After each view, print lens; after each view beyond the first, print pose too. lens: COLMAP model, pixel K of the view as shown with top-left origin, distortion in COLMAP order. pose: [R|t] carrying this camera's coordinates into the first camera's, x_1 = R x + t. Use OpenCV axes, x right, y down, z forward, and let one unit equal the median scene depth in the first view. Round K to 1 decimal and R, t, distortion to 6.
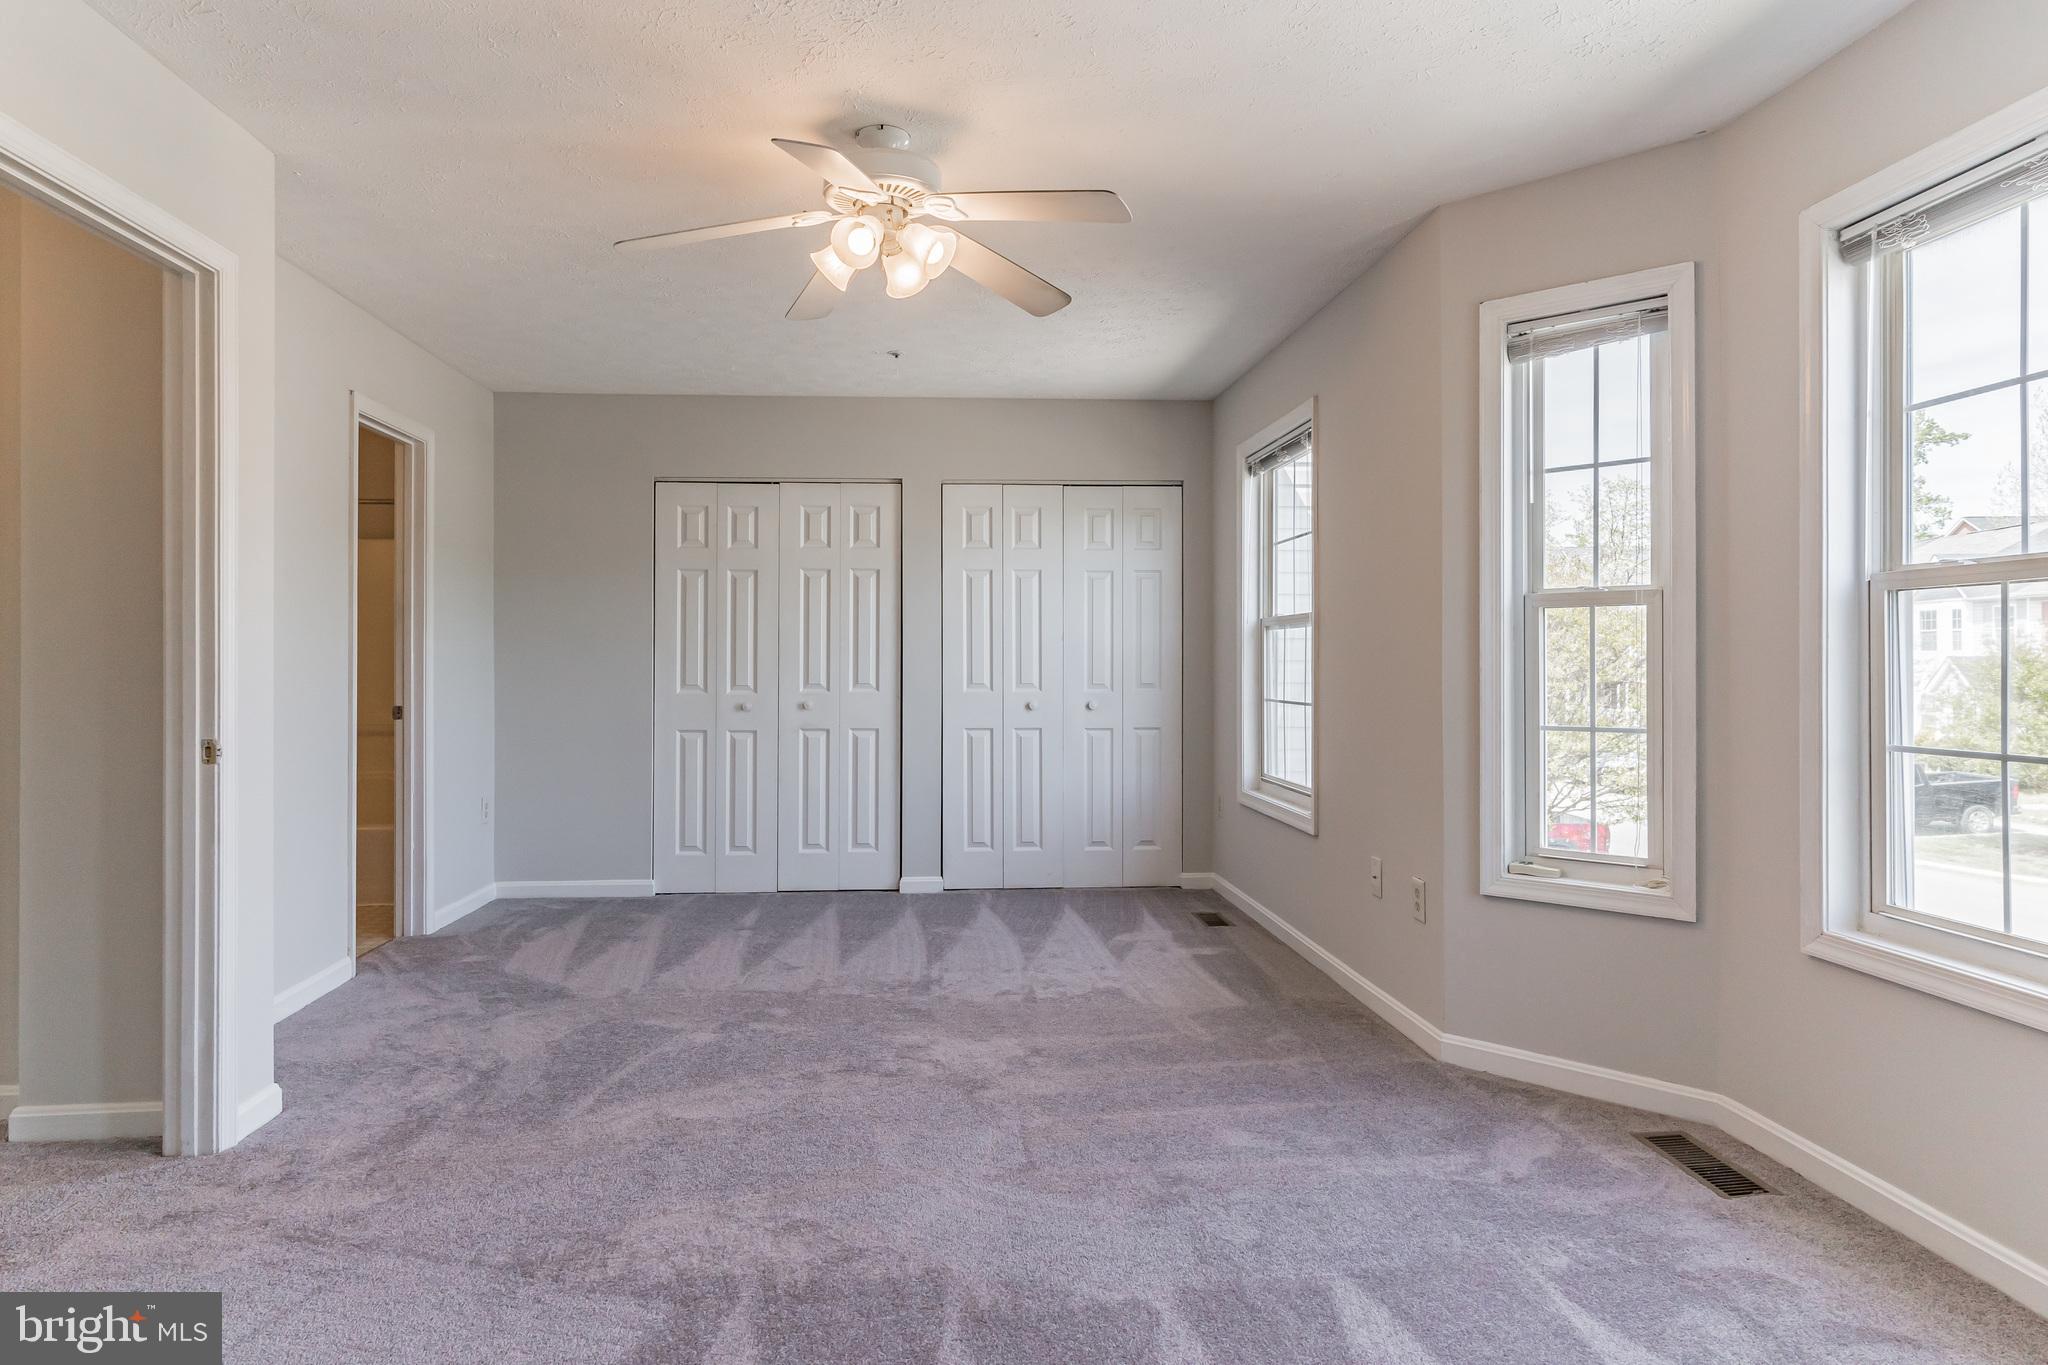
lens RADIAL K [[1182.8, 0, 1021.2], [0, 1182.8, 660.5], [0, 0, 1]] dist [-0.001179, 0.000933]
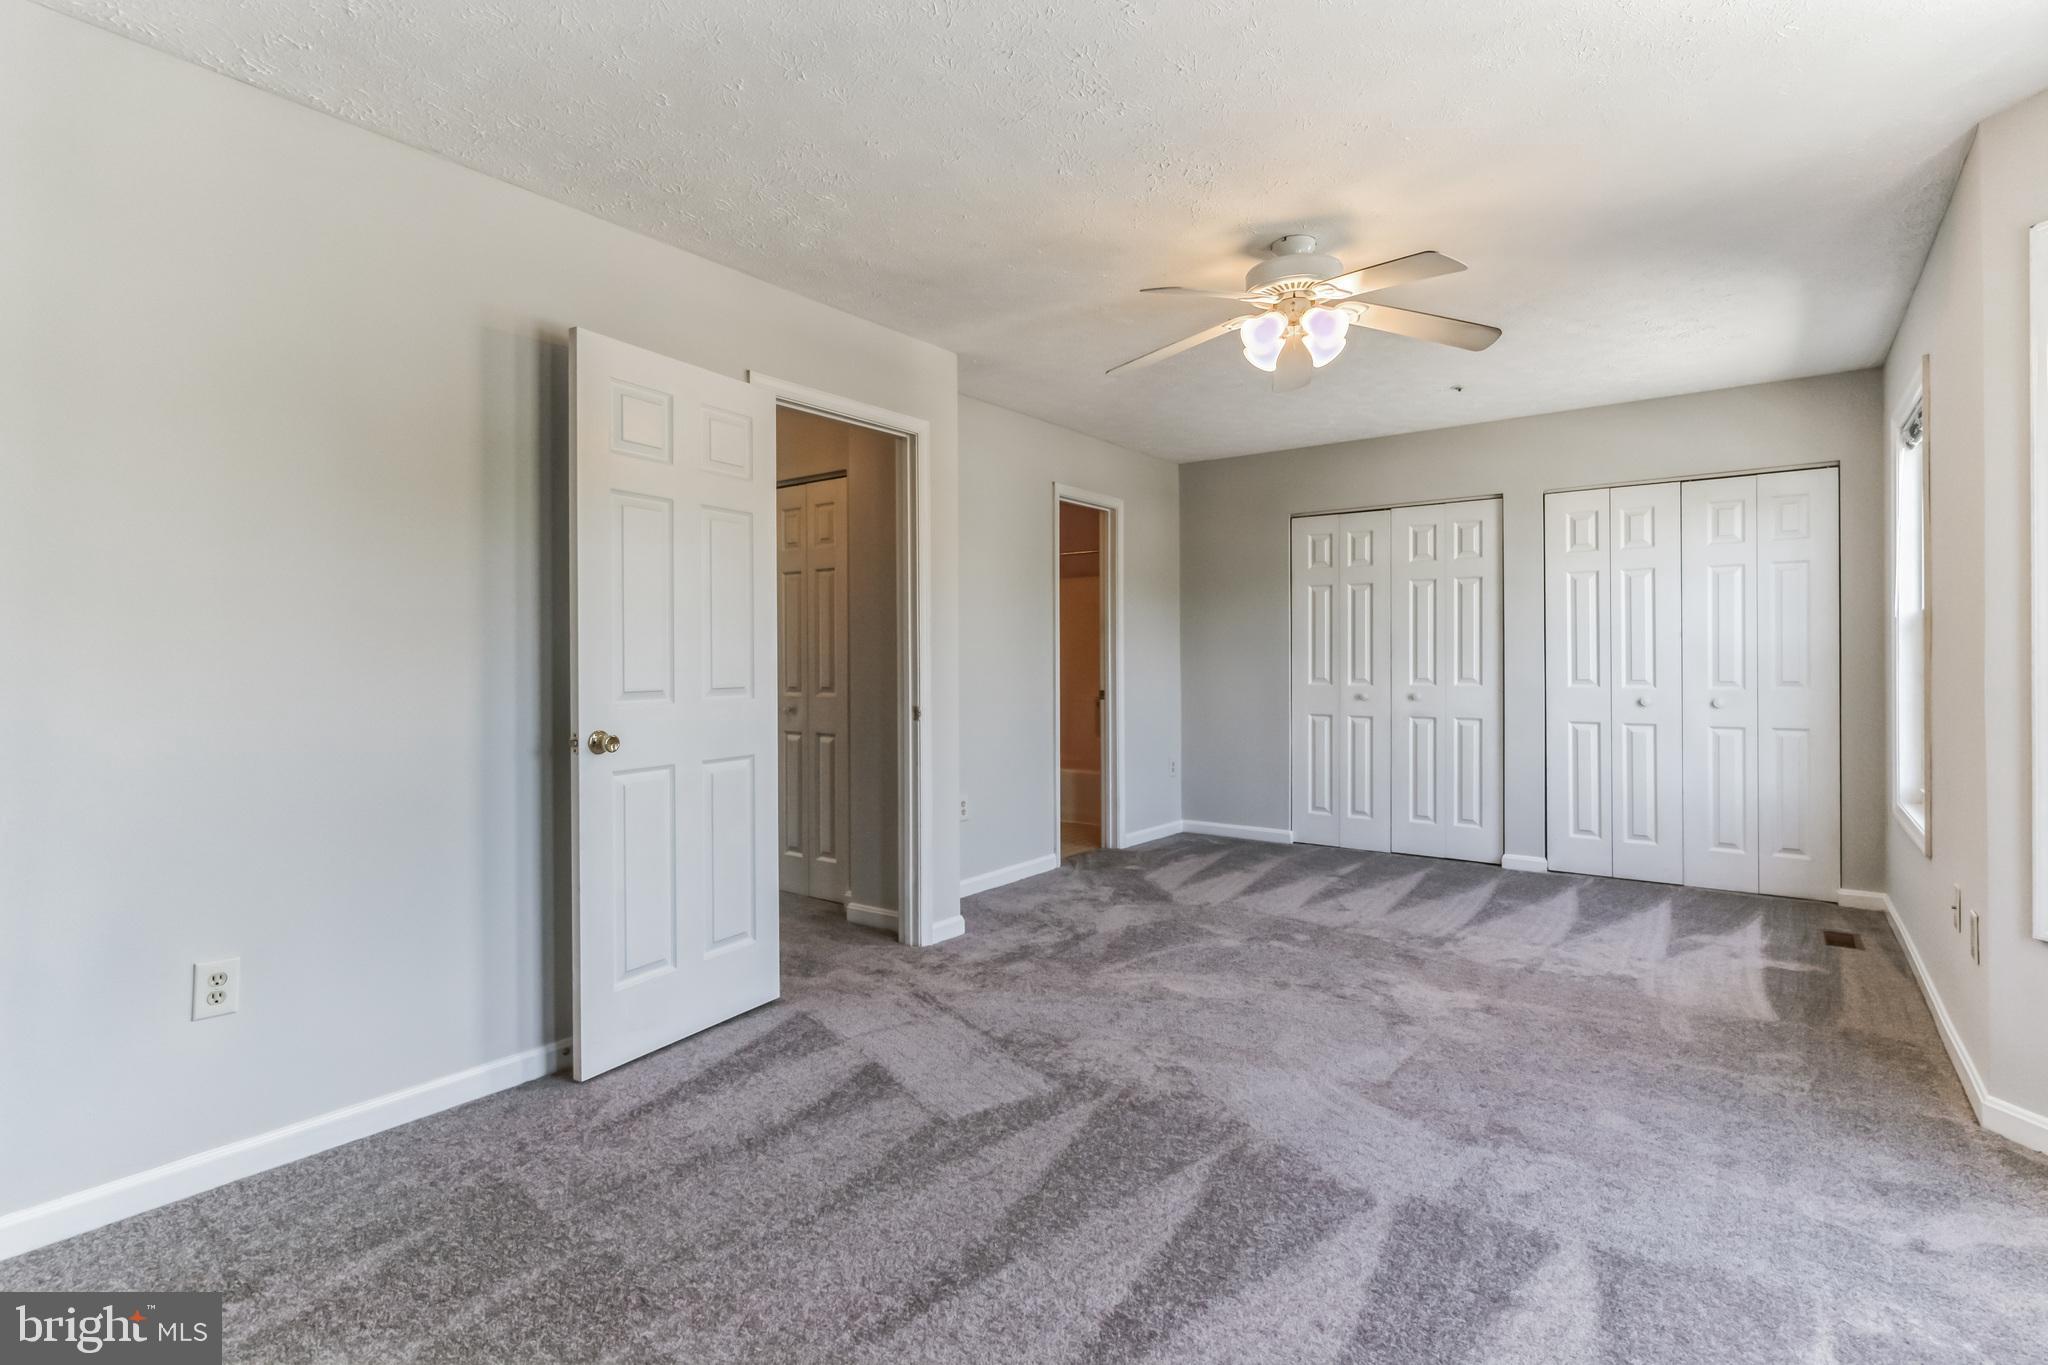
lens RADIAL K [[992.1, 0, 1017.9], [0, 992.1, 661.9], [0, 0, 1]] dist [-0.002093, -0.000019]
pose [[0.754579, -0.000635, -0.656209, 0.290964], [0.003636, 0.999988, 0.003212, -0.001258], [0.656199, -0.004810, 0.754572, 0.005160]]
